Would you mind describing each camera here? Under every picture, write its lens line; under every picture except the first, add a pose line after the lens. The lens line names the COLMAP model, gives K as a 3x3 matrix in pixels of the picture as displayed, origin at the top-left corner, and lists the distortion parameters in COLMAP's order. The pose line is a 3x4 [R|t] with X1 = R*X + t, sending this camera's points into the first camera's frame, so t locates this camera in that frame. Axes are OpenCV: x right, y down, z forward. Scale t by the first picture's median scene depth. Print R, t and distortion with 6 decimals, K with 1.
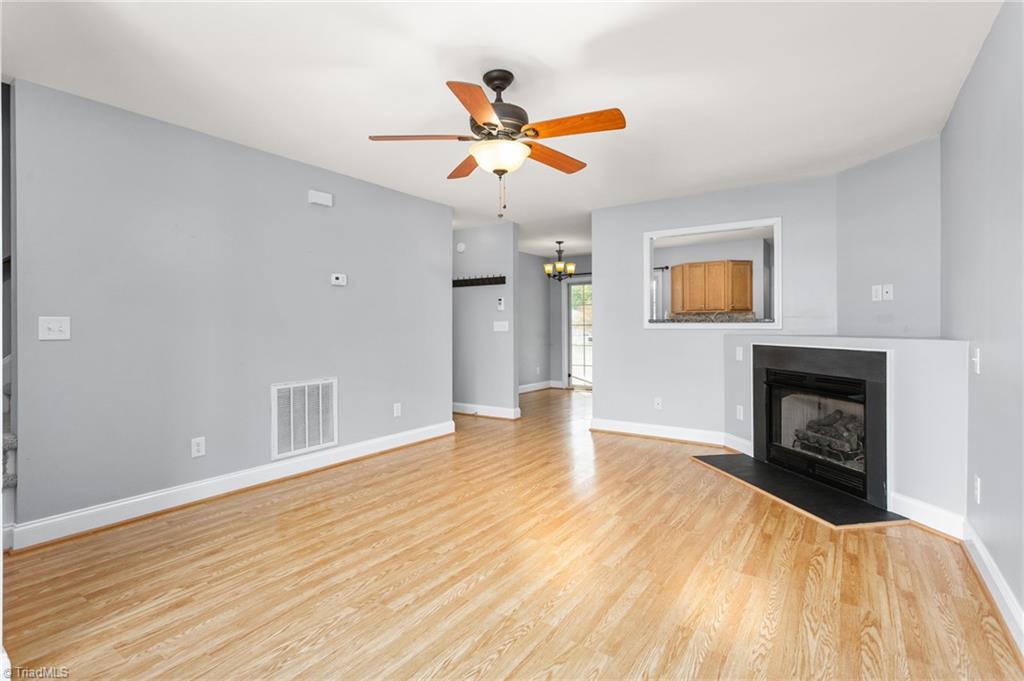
lens RADIAL K [[491.7, 0, 510.0], [0, 491.7, 332.8], [0, 0, 1]] dist [0.003466, 0.000518]
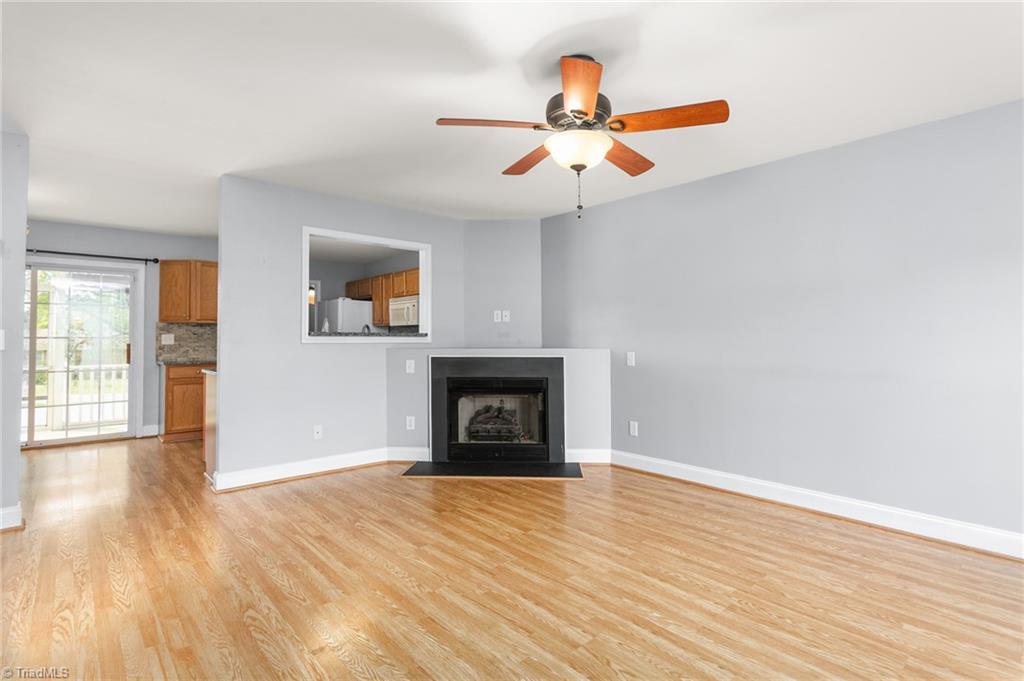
lens RADIAL K [[503.5, 0, 530.6], [0, 503.5, 331.4], [0, 0, 1]] dist [-0.010941, -0.000632]
pose [[0.219624, 0.015047, 0.975468, -0.746868], [0.010981, 0.999780, -0.017895, -0.014826], [-0.975523, 0.014642, 0.219411, 0.732472]]
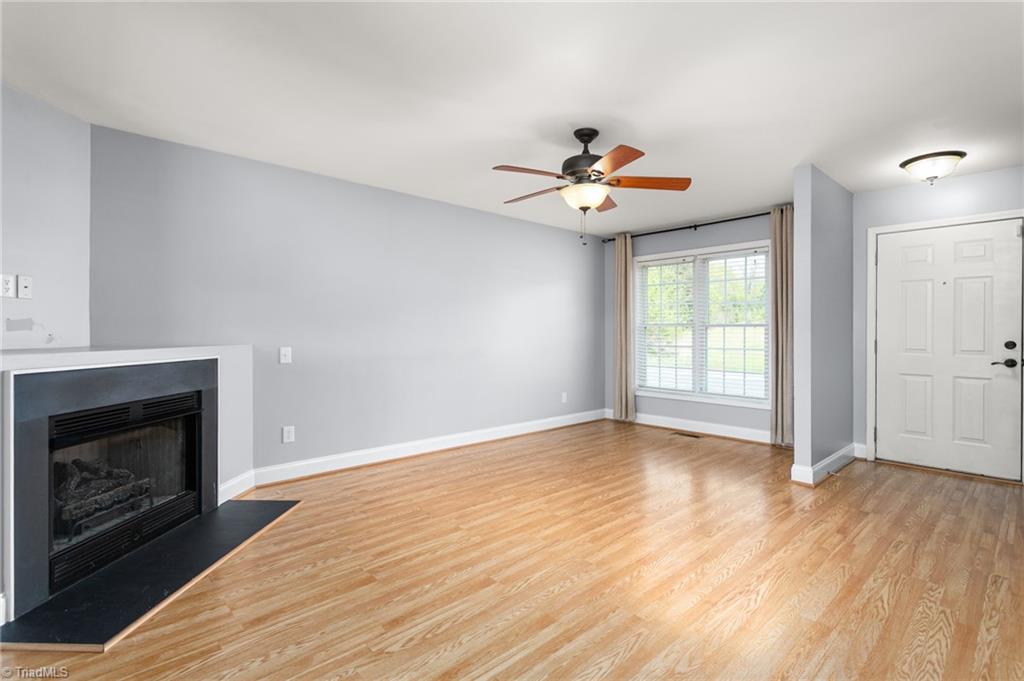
lens RADIAL K [[491.7, 0, 510.0], [0, 491.7, 332.8], [0, 0, 1]] dist [0.003466, 0.000518]
pose [[-0.976653, 0.003041, 0.214801, -0.082338], [0.005597, 0.999921, 0.011291, -0.023781], [-0.214749, 0.012230, -0.976593, 1.838730]]
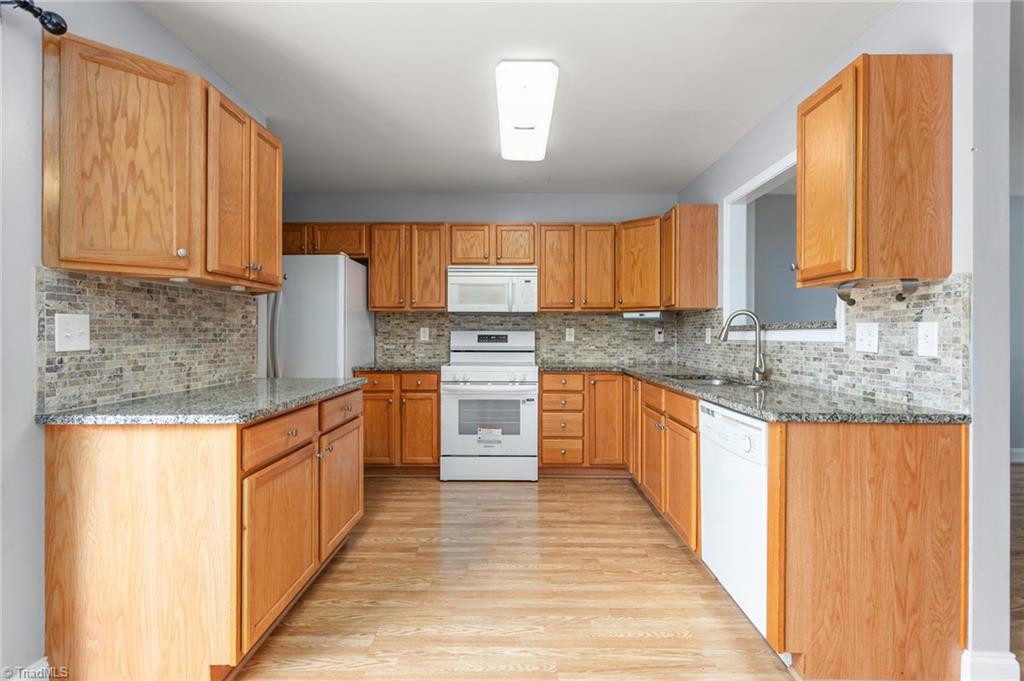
lens RADIAL K [[491.7, 0, 510.0], [0, 491.7, 332.8], [0, 0, 1]] dist [0.003466, 0.000518]
pose [[-0.567550, 0.004811, 0.823325, 0.163847], [0.009852, 0.999951, 0.000949, -0.030095], [-0.823280, 0.008650, -0.567570, 2.479400]]
